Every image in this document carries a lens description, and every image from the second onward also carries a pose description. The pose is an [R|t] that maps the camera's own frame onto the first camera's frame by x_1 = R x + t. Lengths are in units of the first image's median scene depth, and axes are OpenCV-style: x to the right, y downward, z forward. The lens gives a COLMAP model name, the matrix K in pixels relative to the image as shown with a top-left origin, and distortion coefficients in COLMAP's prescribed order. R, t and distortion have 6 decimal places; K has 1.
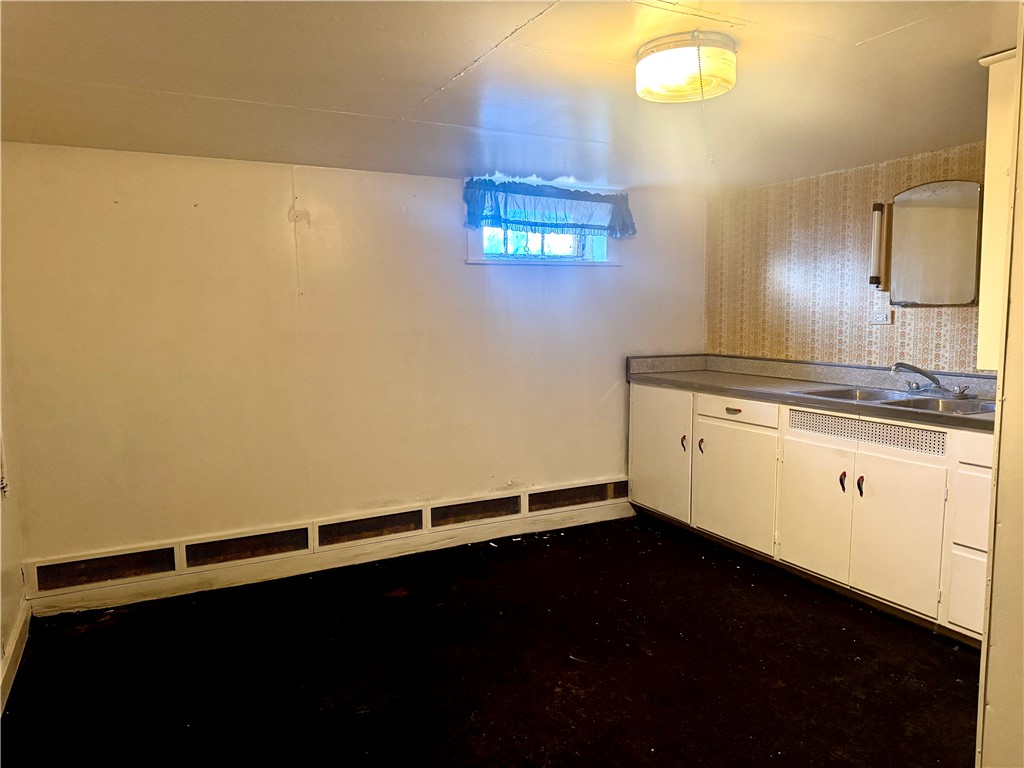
lens RADIAL K [[718.4, 0, 512.0], [0, 718.4, 384.0], [0, 0, 1]] dist [0.170915, -0.276441]
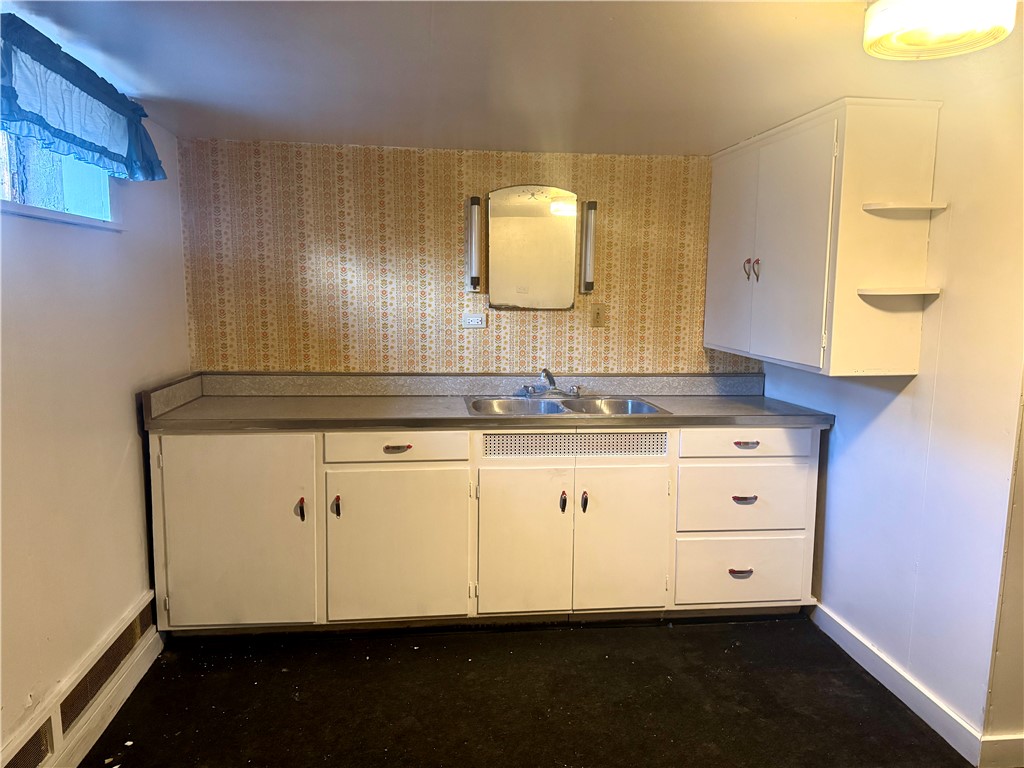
lens RADIAL K [[718.4, 0, 512.0], [0, 718.4, 384.0], [0, 0, 1]] dist [0.170915, -0.276441]
pose [[0.339782, -0.112009, 0.933810, -0.349015], [0.080680, 0.992694, 0.089715, -0.087871], [-0.937037, 0.044856, 0.346337, 0.632291]]
